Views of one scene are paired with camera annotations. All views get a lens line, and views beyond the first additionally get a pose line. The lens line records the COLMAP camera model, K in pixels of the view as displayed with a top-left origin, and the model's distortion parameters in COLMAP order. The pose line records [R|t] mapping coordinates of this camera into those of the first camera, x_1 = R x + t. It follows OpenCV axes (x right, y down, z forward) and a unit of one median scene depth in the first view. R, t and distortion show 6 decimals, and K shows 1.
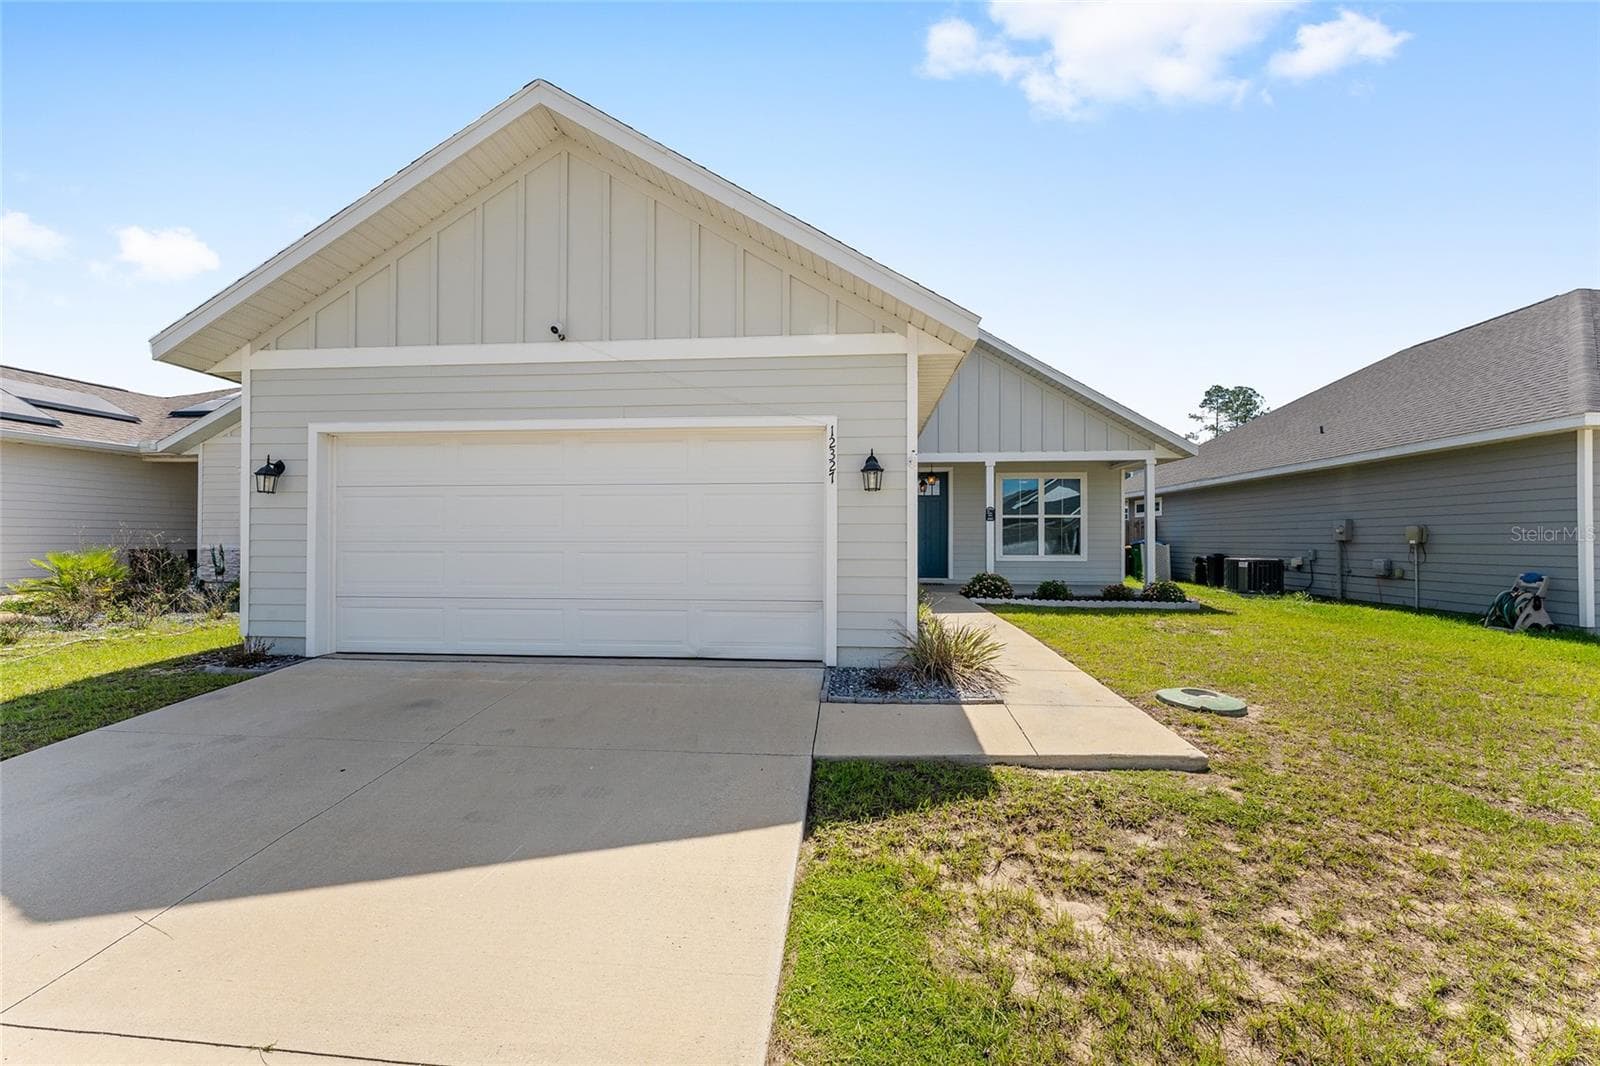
lens RADIAL K [[661.7, 0, 800.0], [0, 661.7, 533.0], [0, 0, 1]] dist [-0.000359, -0.000005]
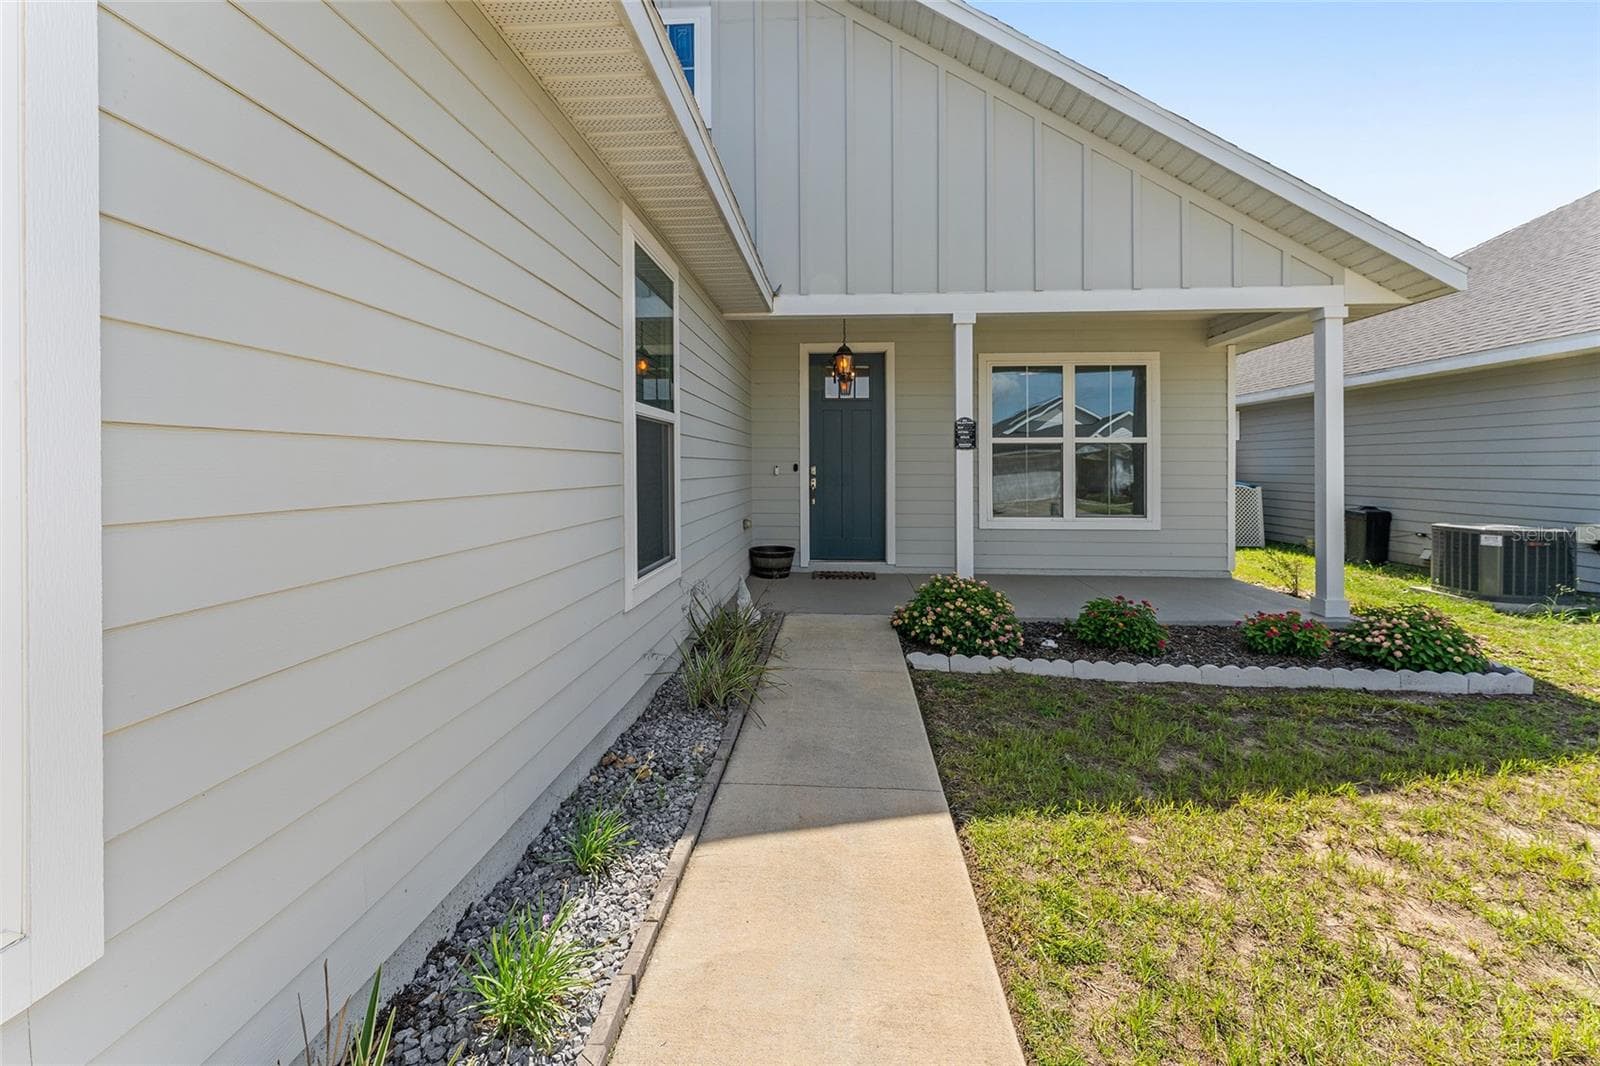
lens RADIAL K [[662.6, 0, 802.0], [0, 662.6, 453.6], [0, 0, 1]] dist [-0.000849, -0.000083]
pose [[0.999794, 0.000731, 0.020261, 0.173350], [-0.000540, 0.999955, -0.009425, -0.011575], [-0.020267, 0.009412, 0.999750, 0.571853]]
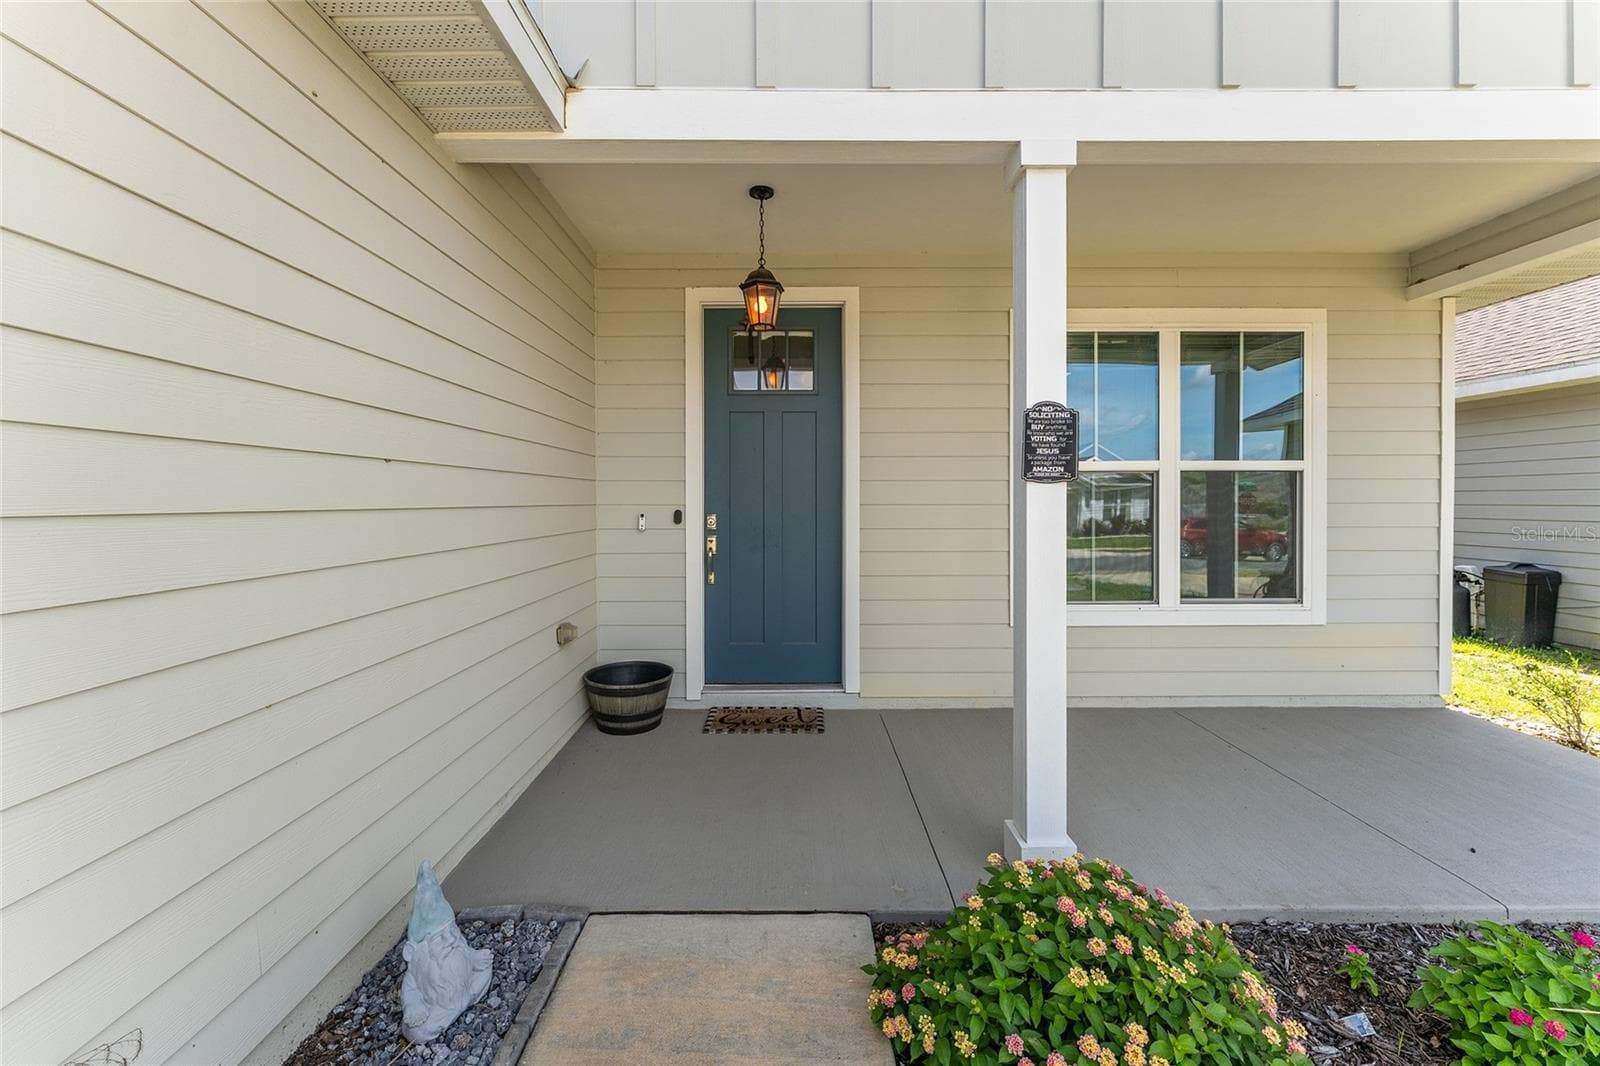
lens RADIAL K [[634.6, 0, 790.0], [0, 634.6, 506.1], [0, 0, 1]] dist [-0.000657, 0.000001]
pose [[0.996699, -0.003858, 0.081092, 0.209245], [0.002351, 0.999823, 0.018672, -0.015515], [-0.081149, -0.018420, 0.996532, 0.854552]]
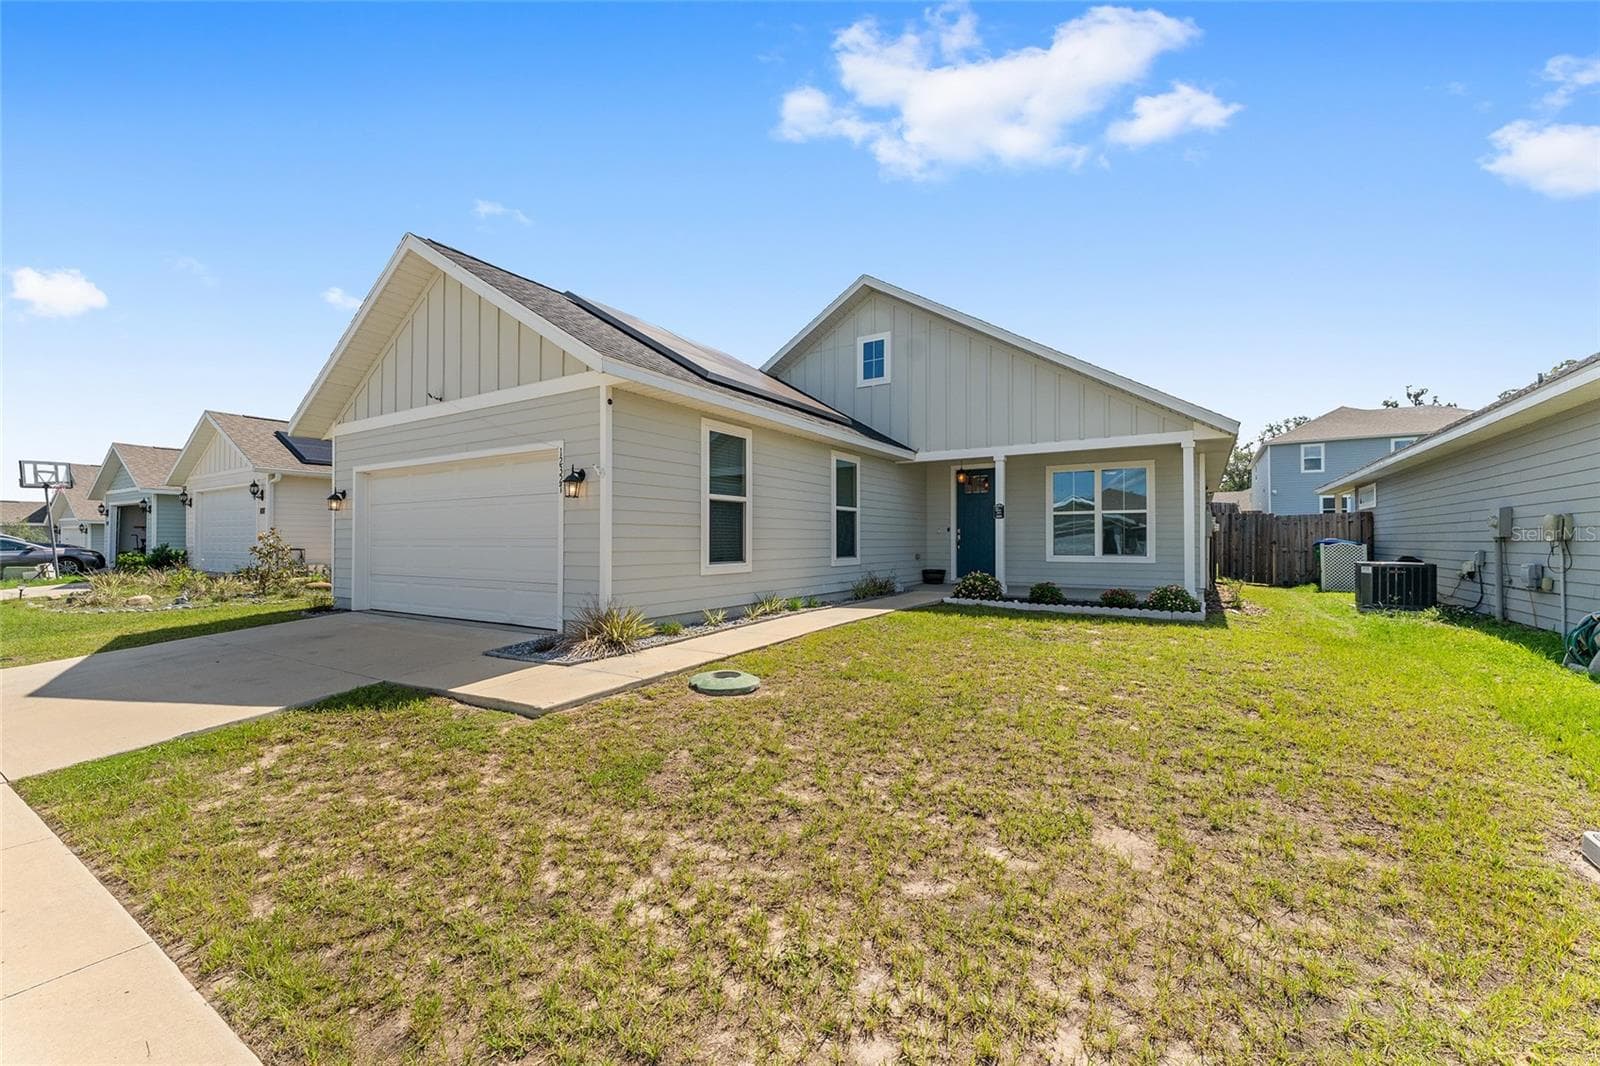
lens RADIAL K [[654.9, 0, 800.0], [0, 654.9, 533.0], [0, 0, 1]] dist [-0.001180, -0.000091]
pose [[0.889555, -0.007351, -0.456768, 0.469317], [0.005793, 0.999972, -0.004811, 0.005324], [0.456791, 0.001634, 0.889573, 0.036567]]
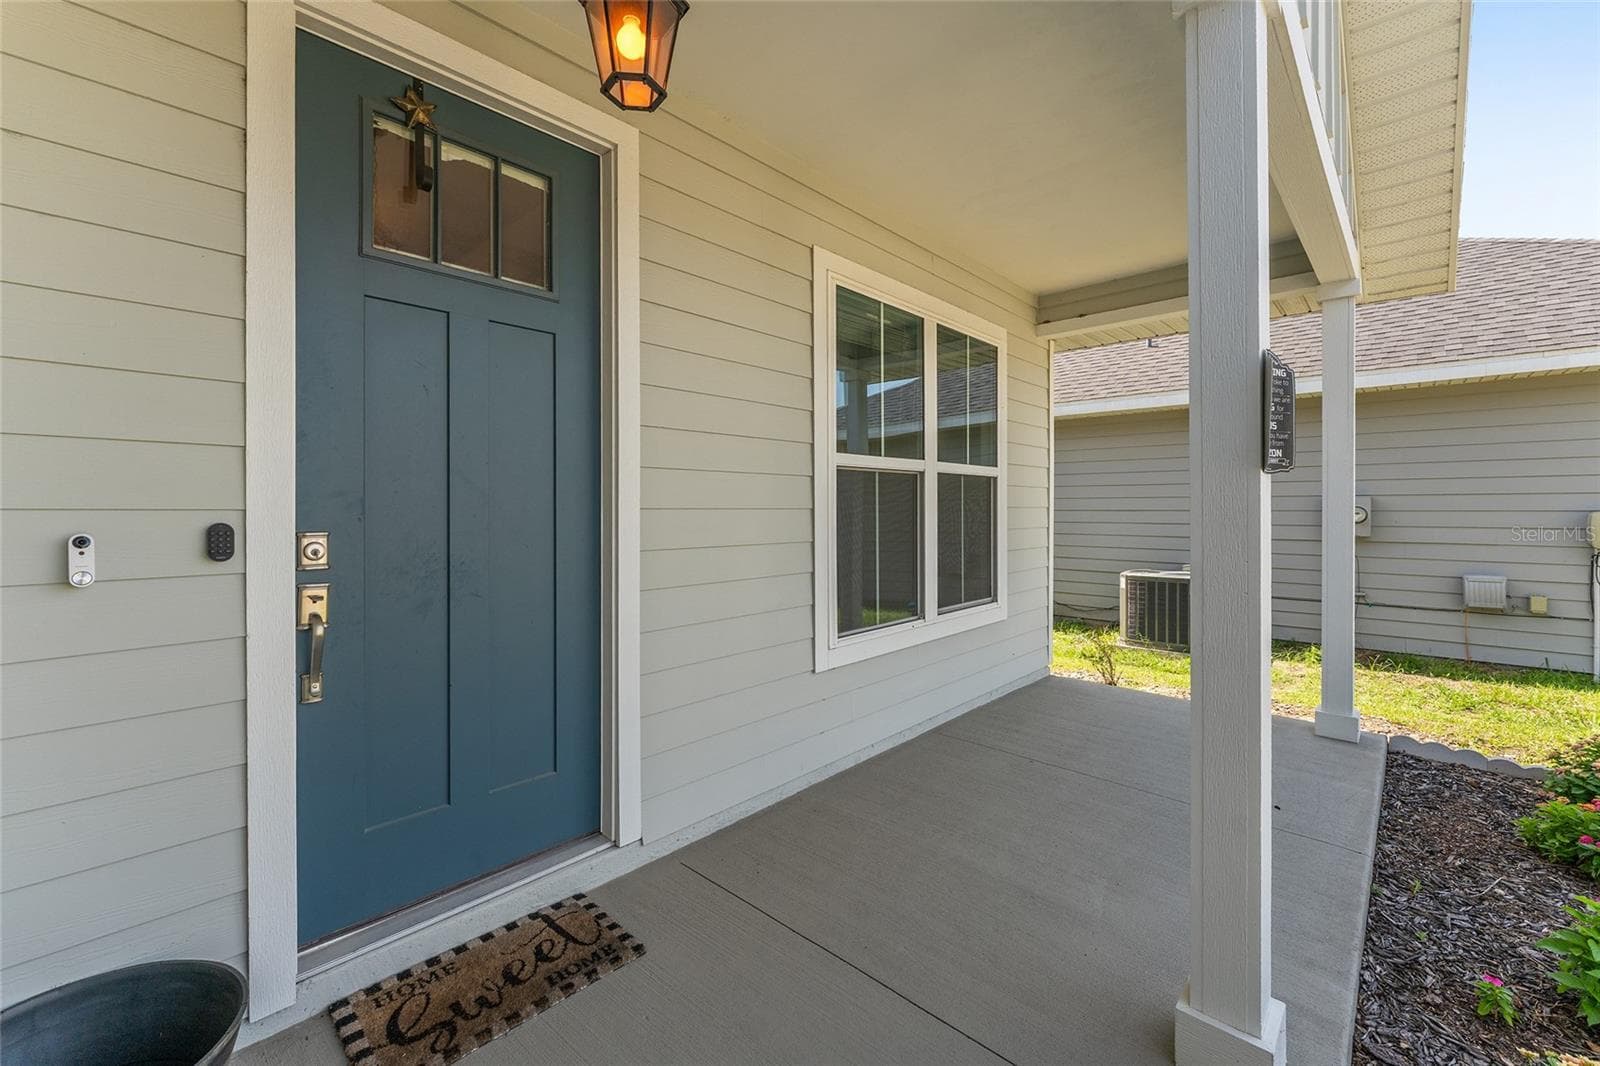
lens RADIAL K [[669.4, 0, 818.1], [0, 669.4, 506.2], [0, 0, 1]] dist [0.001606, 0.000026]
pose [[0.607961, -0.000475, 0.793967, 0.149308], [-0.006569, 0.999963, 0.005628, -0.012511], [-0.793940, -0.008637, 0.607935, 1.007258]]
